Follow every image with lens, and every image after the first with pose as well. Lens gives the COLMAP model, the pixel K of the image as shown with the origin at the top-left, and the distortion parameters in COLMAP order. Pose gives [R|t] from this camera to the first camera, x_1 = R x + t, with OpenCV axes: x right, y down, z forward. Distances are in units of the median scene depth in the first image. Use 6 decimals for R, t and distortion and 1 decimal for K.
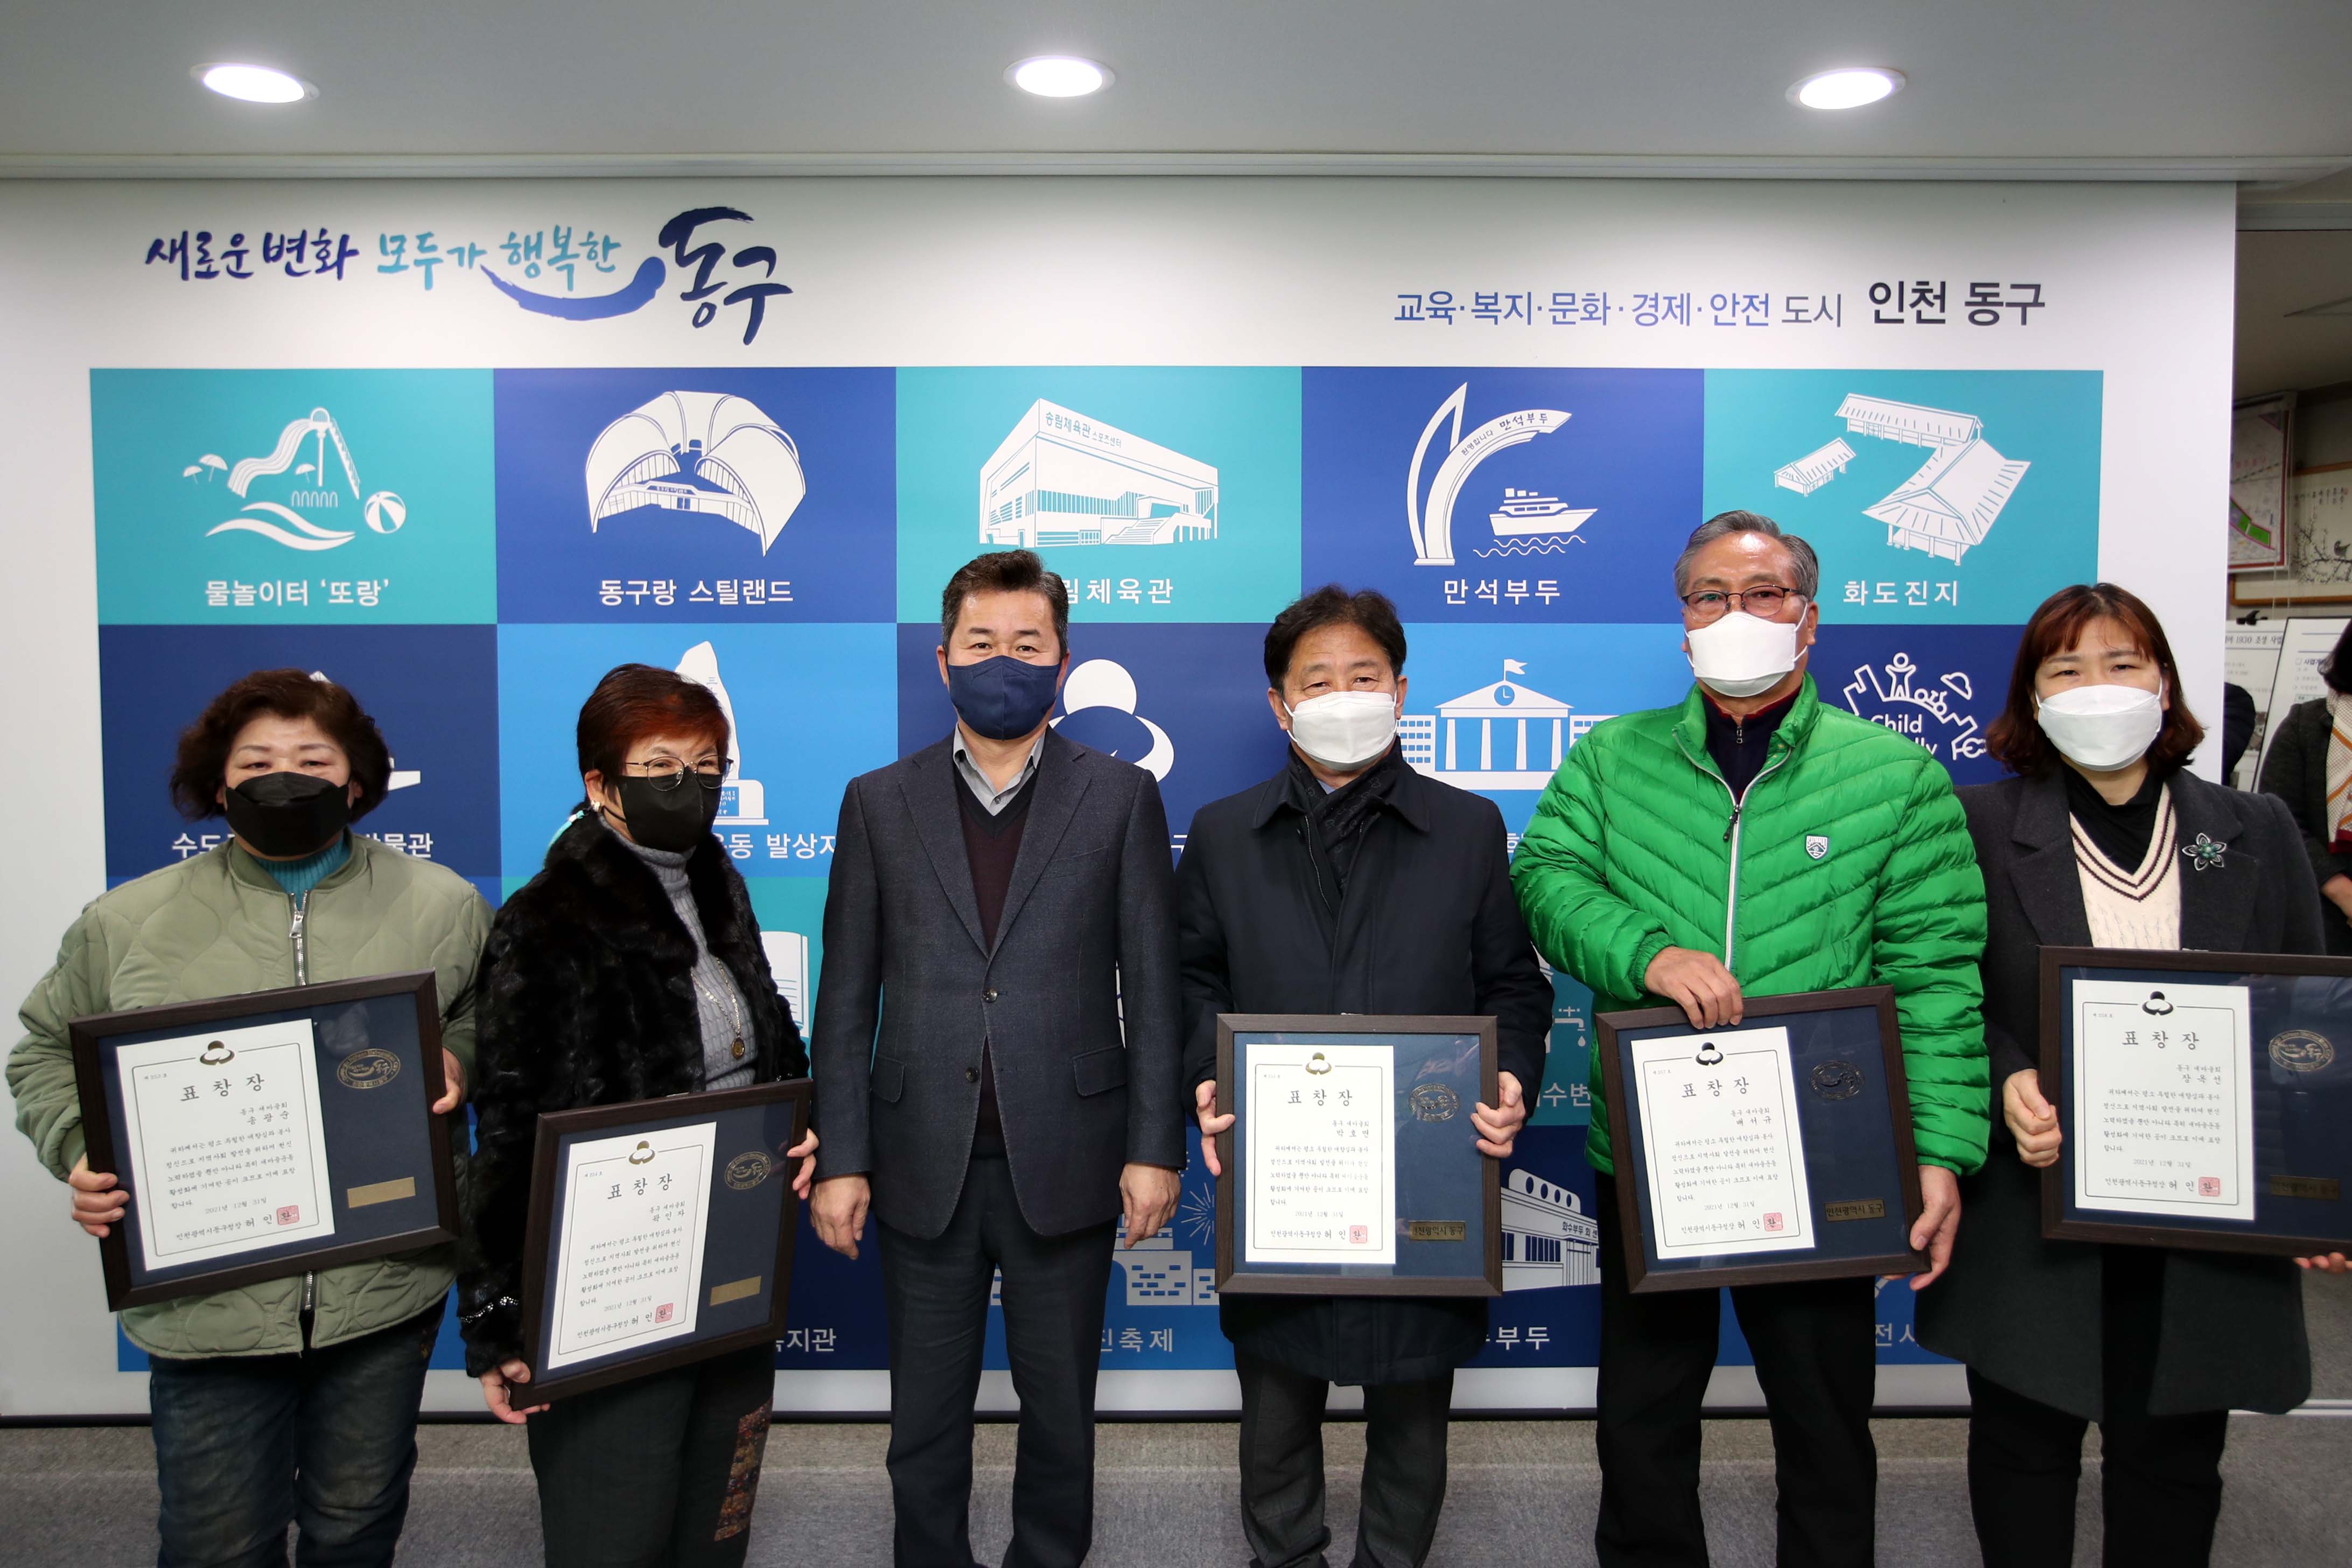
lens RADIAL K [[2393.6, 0, 1166.2], [0, 2393.6, 782.8], [0, 0, 1]] dist [-0.033446, 0.000000]
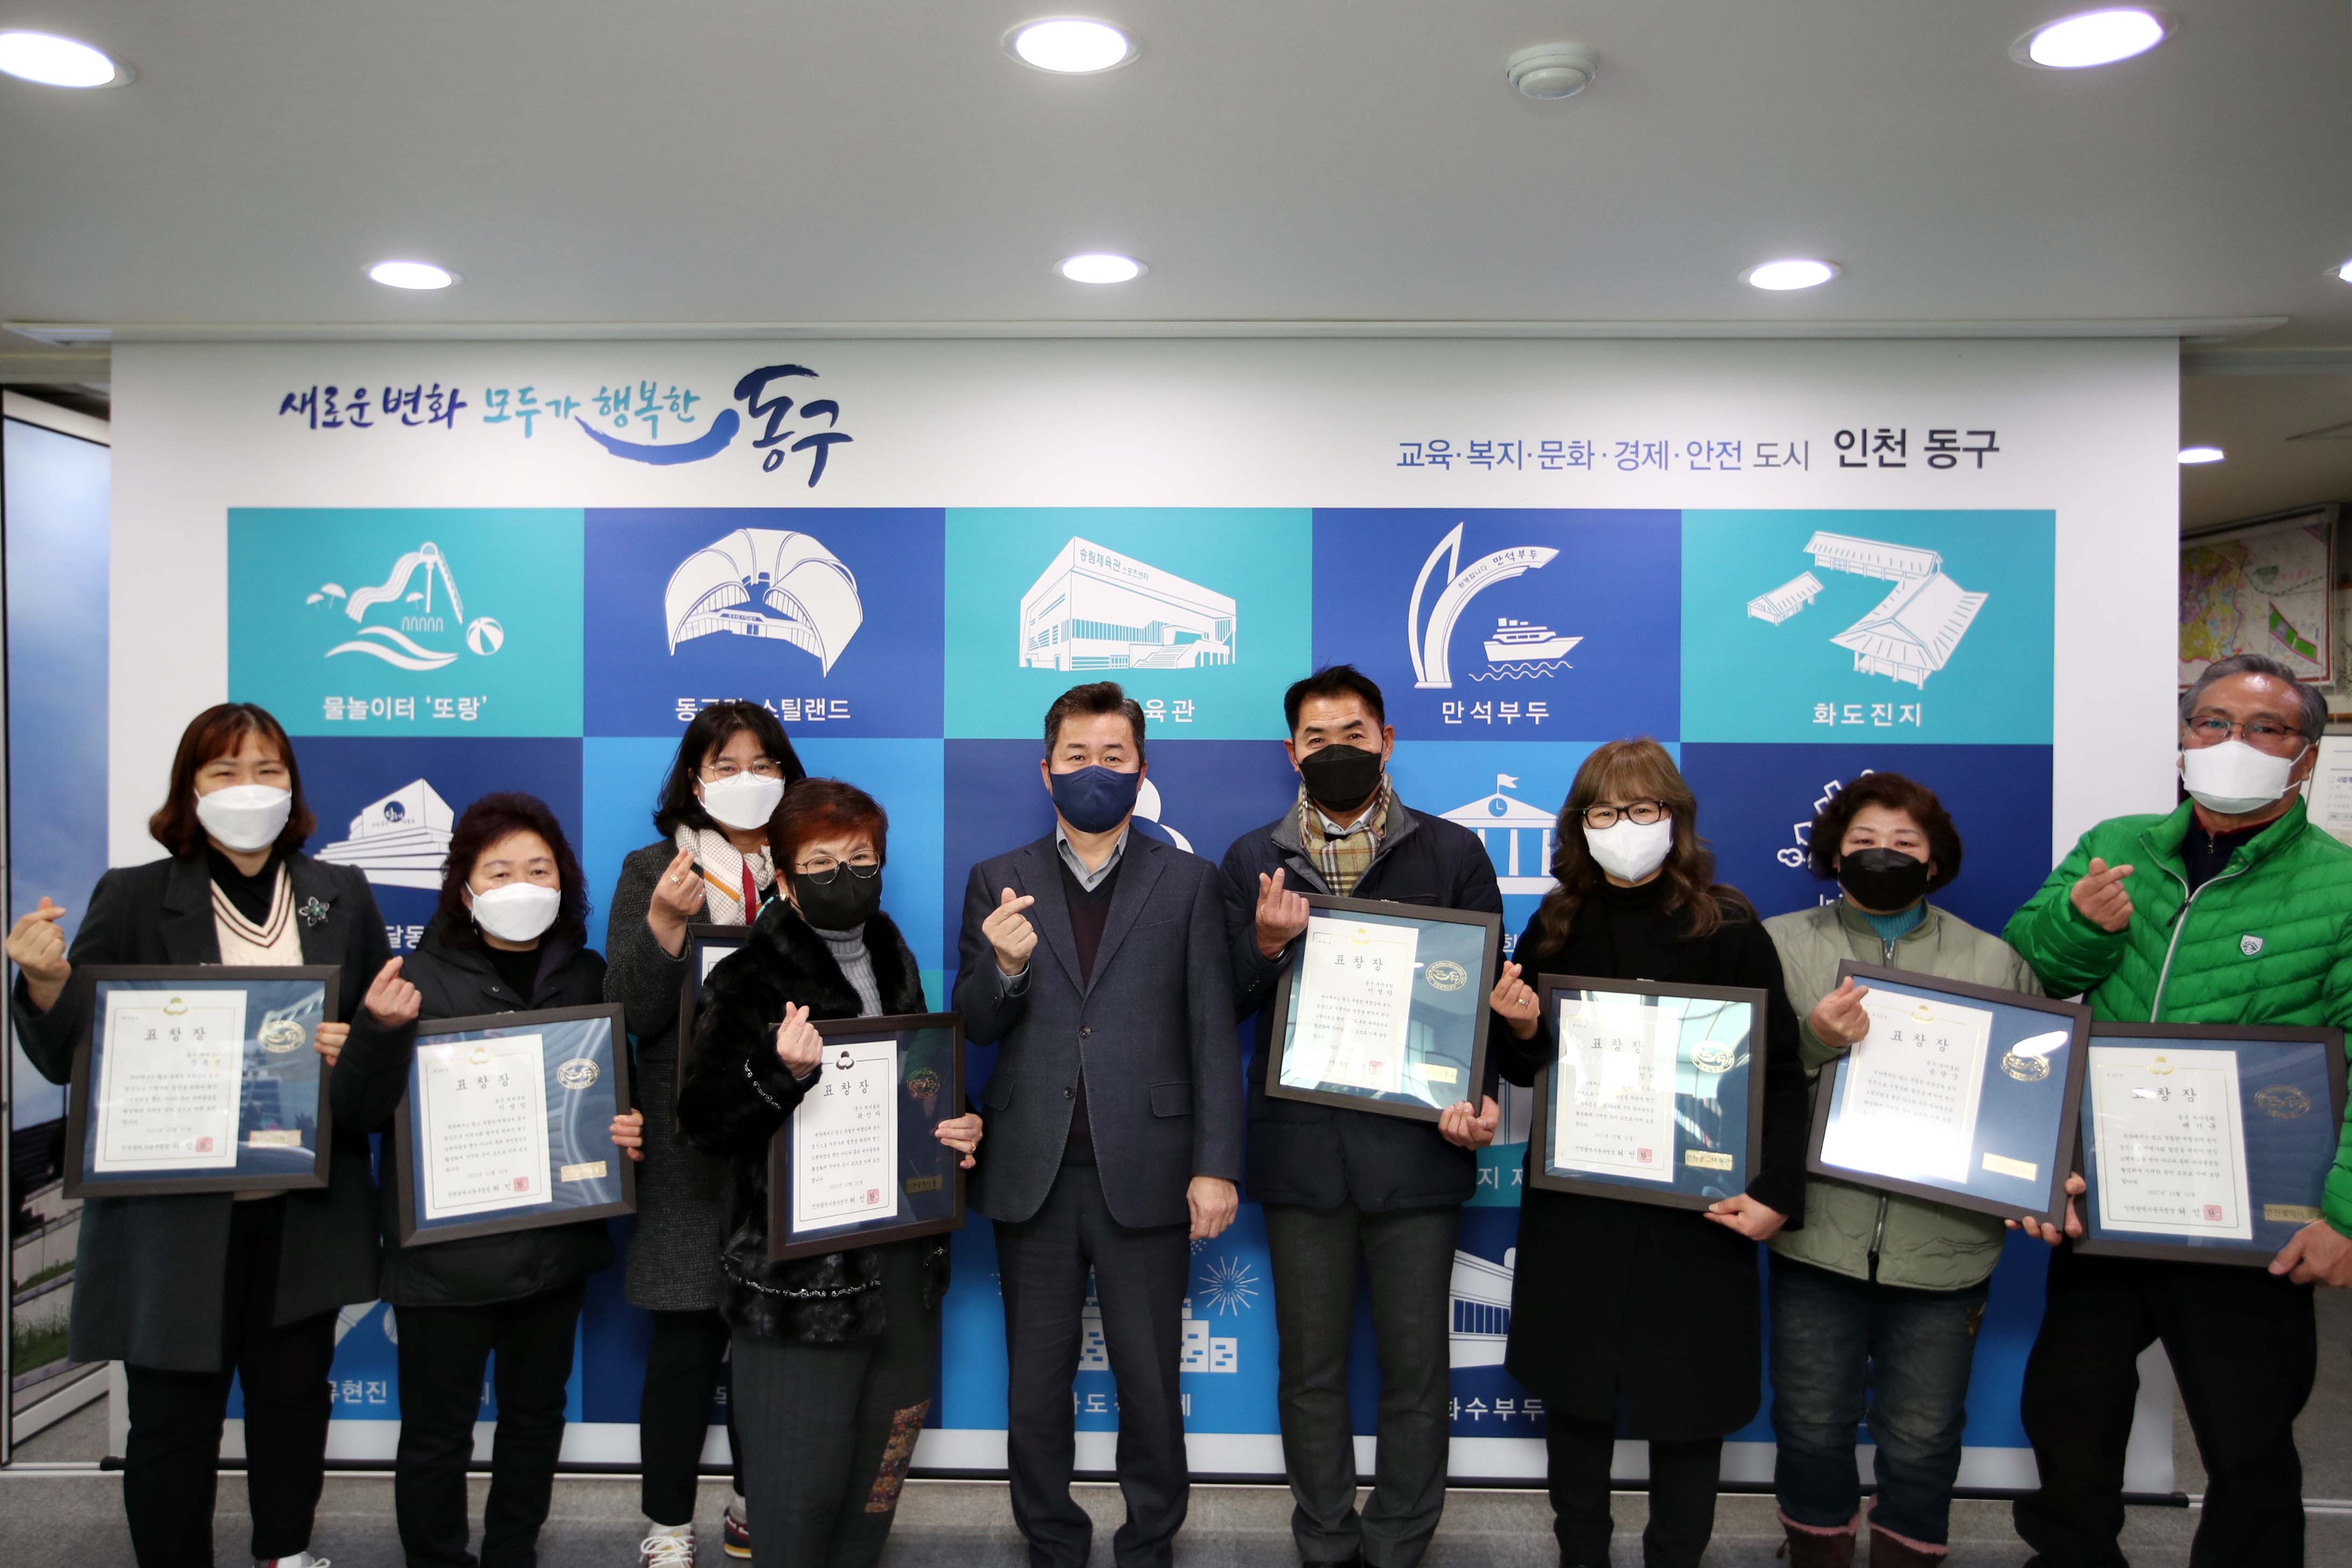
lens RADIAL K [[1685.2, 0, 1170.5], [0, 1685.2, 768.2], [0, 0, 1]] dist [-0.006447, -0.011990]
pose [[0.999502, 0.005187, -0.031111, 0.016200], [-0.007165, 0.997938, -0.063789, -0.004395], [0.030716, 0.063980, 0.997478, 0.231943]]
